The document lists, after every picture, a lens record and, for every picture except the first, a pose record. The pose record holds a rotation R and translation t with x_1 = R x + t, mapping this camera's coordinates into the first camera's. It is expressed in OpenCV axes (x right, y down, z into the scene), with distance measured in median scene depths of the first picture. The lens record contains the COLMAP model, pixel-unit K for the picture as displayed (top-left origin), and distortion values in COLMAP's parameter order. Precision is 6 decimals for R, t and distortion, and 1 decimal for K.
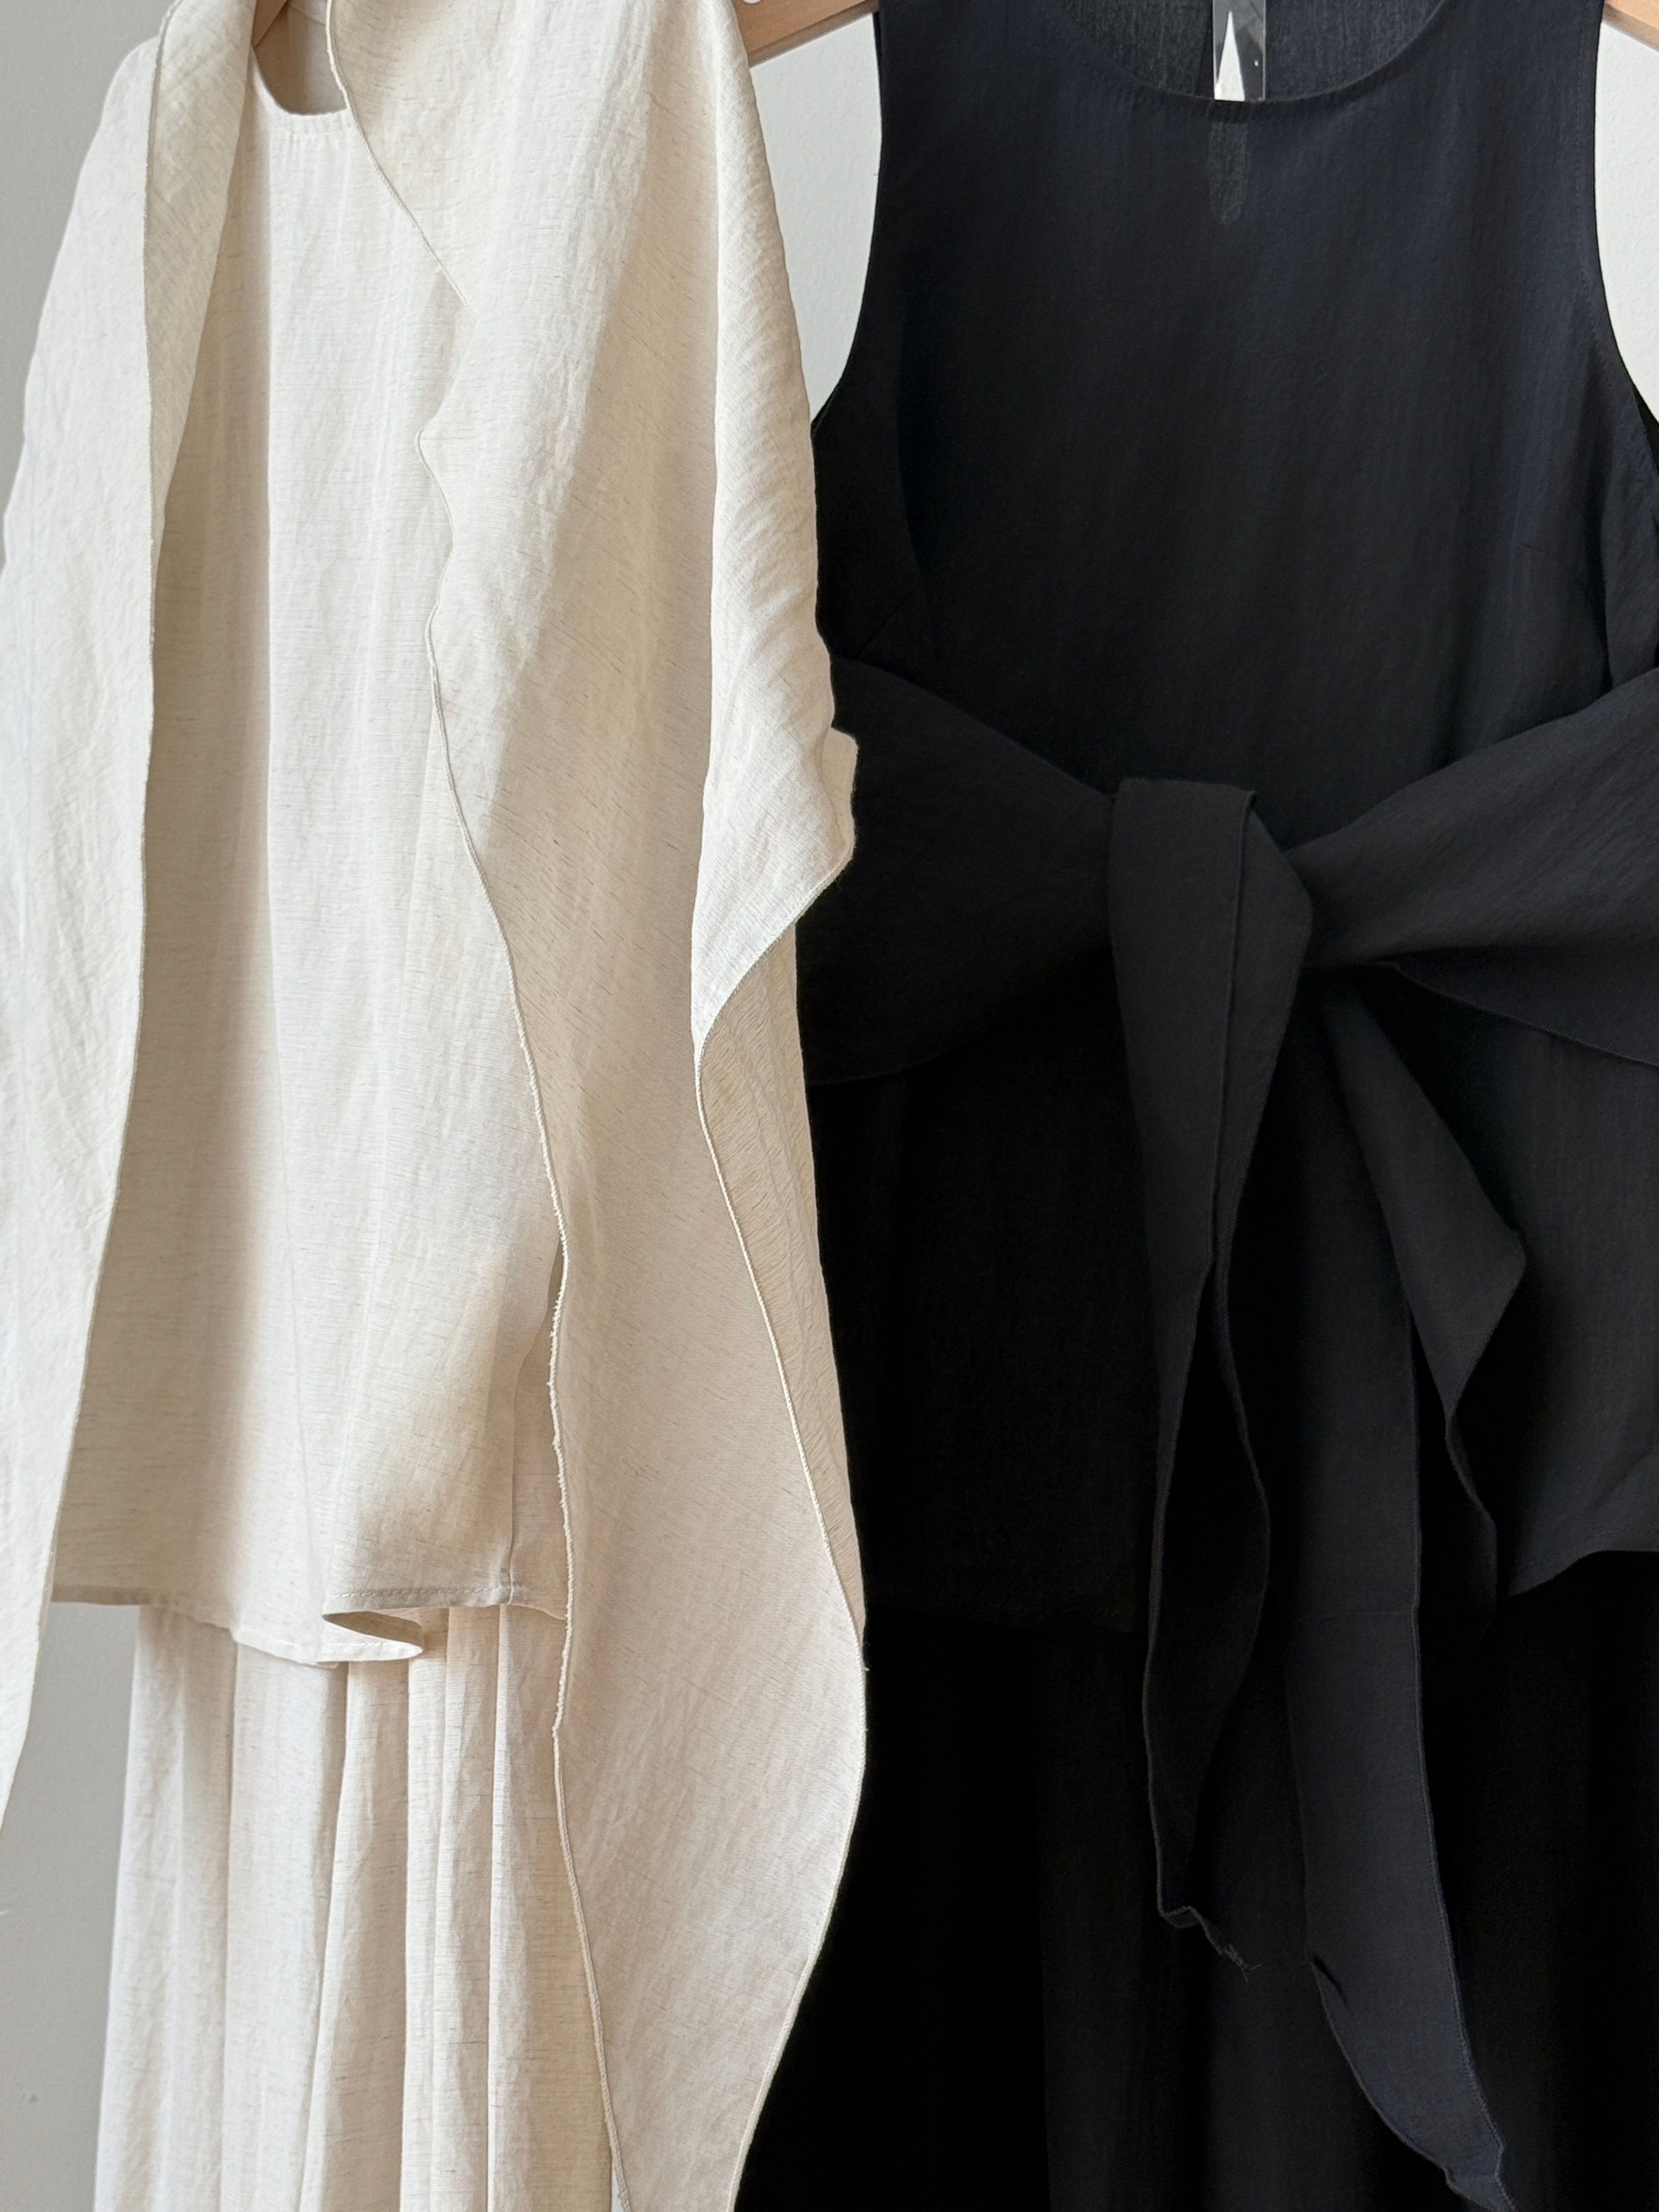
lens RADIAL K [[3939.8, 0, 497.7], [0, 3939.8, 1522.7], [0, 0, 1]] dist [0.151714, -0.273487]
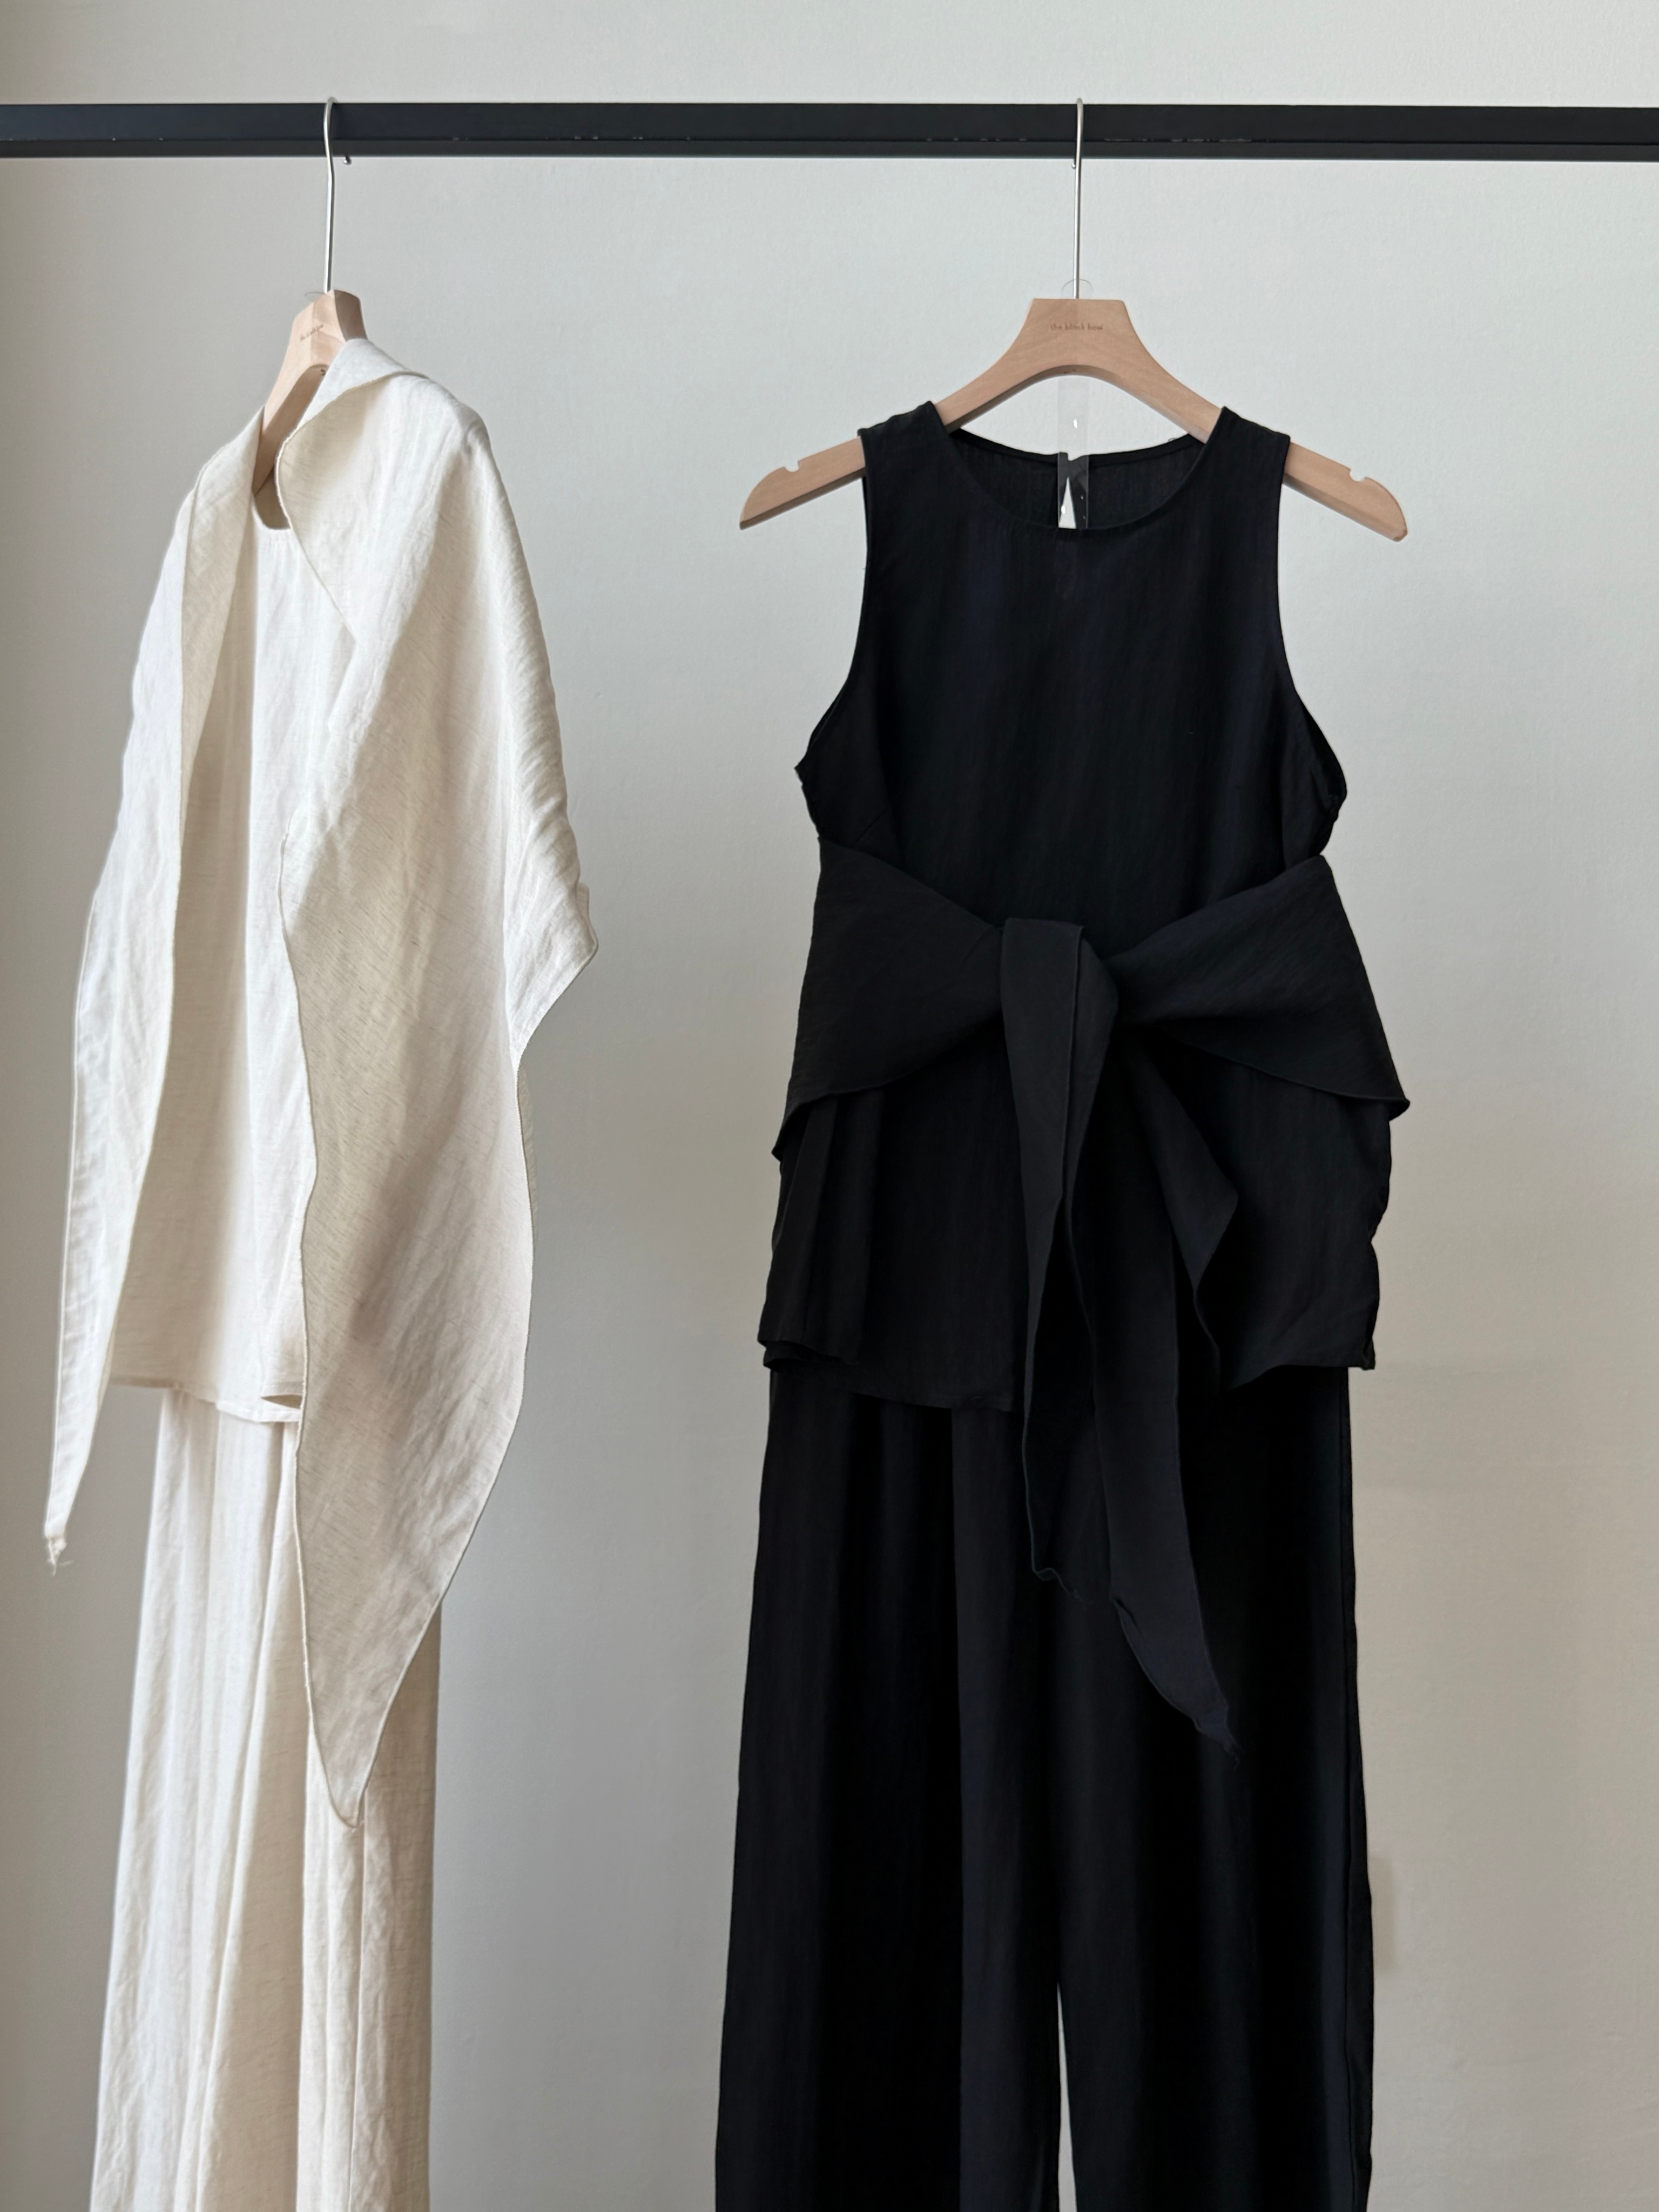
lens RADIAL K [[2244.4, 0, 829.6], [0, 2244.4, 1389.8], [0, 0, 1]] dist [0.096795, -0.257868]
pose [[0.999642, 0.004270, -0.026397, 0.218041], [-0.003823, 0.999849, 0.016979, 0.003650], [0.026465, -0.016872, 0.999507, 0.022181]]
